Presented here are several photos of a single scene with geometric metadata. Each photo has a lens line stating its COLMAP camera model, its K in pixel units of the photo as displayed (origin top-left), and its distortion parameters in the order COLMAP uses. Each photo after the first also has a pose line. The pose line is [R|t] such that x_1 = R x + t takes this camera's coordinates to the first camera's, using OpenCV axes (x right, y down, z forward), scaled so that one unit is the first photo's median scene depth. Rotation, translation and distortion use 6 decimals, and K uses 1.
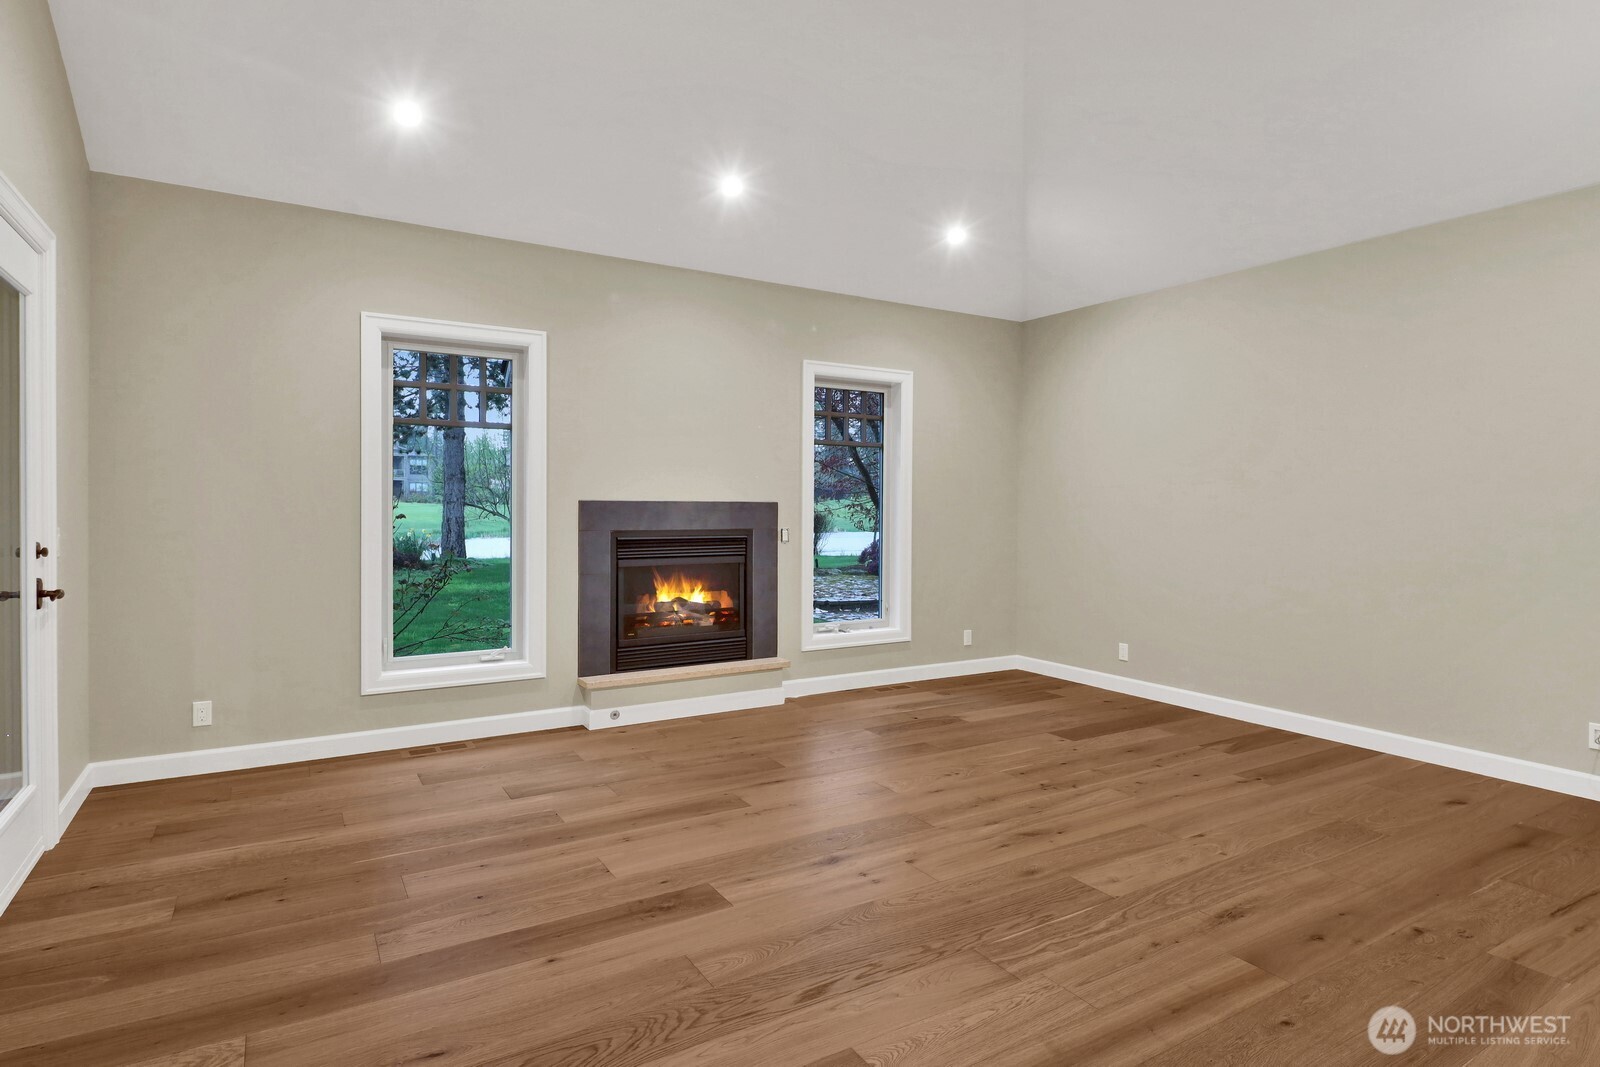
lens RADIAL K [[832.5, 0, 766.7], [0, 832.5, 512.1], [0, 0, 1]] dist [0.003256, -0.000910]
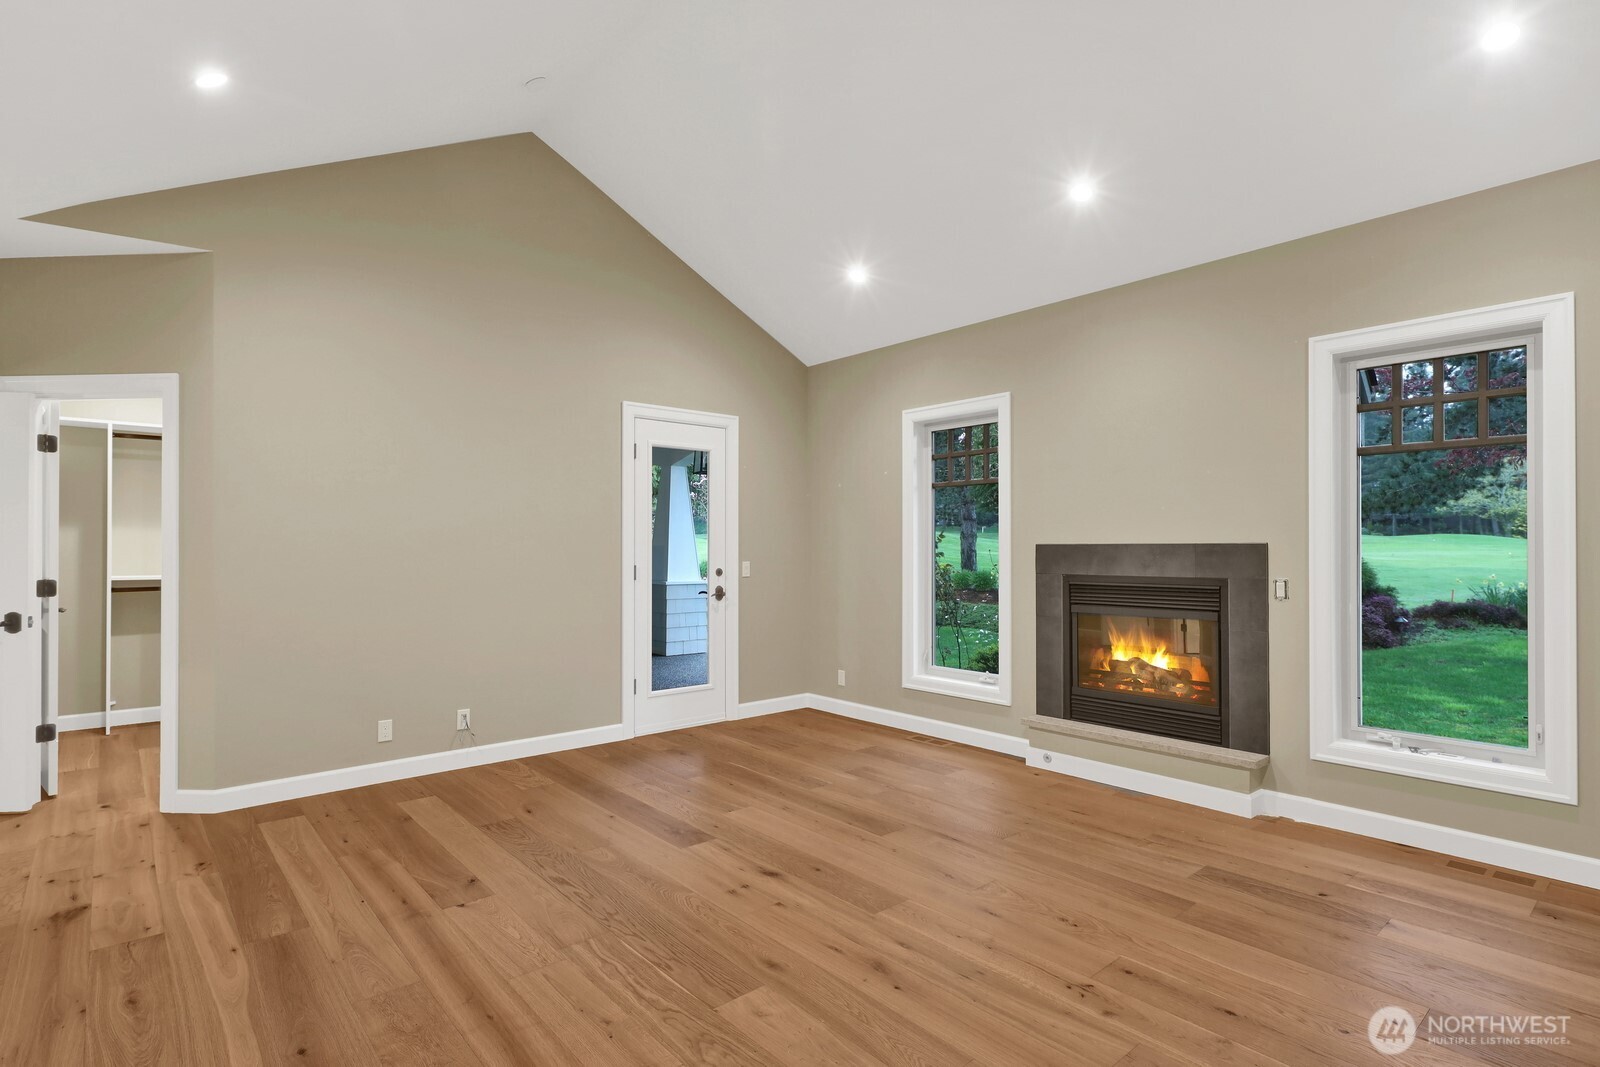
lens RADIAL K [[836.8, 0, 859.2], [0, 836.8, 539.7], [0, 0, 1]] dist [0.004919, -0.000486]
pose [[0.201037, -0.015429, -0.979462, 0.848463], [-0.007116, 0.999827, -0.017211, -0.000241], [0.979558, 0.010430, 0.200892, 0.638018]]
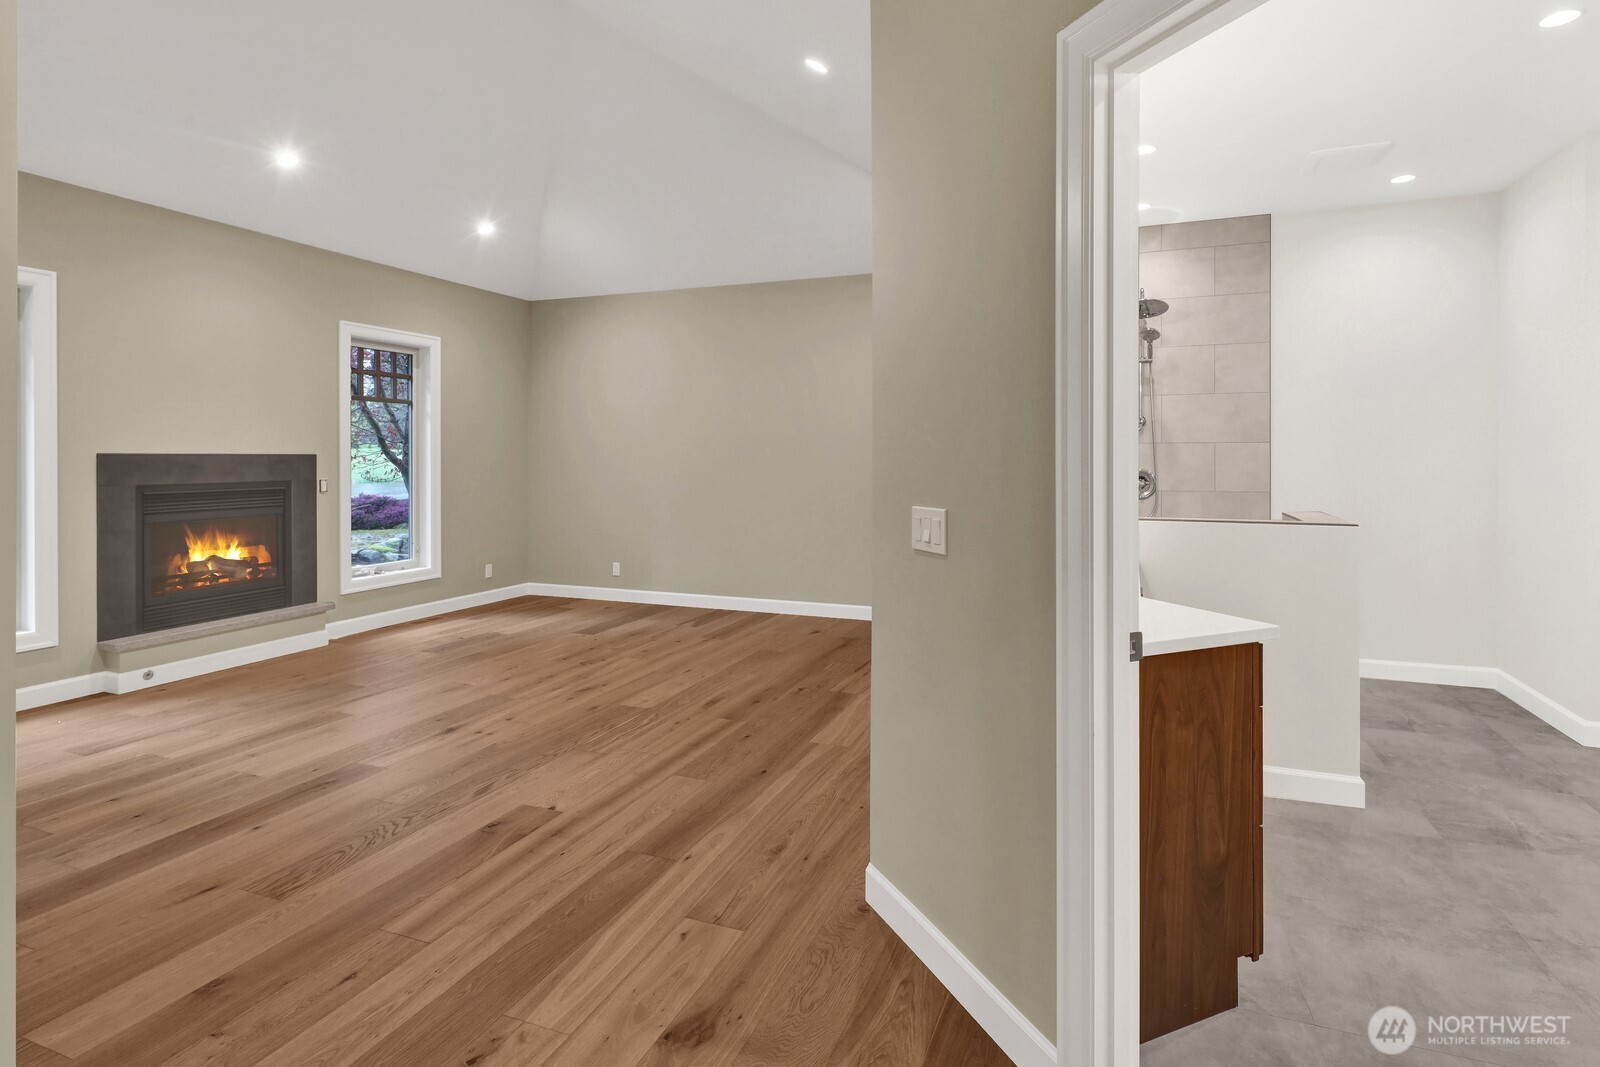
lens RADIAL K [[841.0, 0, 804.1], [0, 841.0, 456.6], [0, 0, 1]] dist [0.003097, -0.008869]
pose [[0.775670, -0.006330, 0.631107, -0.228338], [0.010013, 0.999947, -0.002278, -0.000974], [-0.631060, 0.008086, 0.775692, -0.268018]]
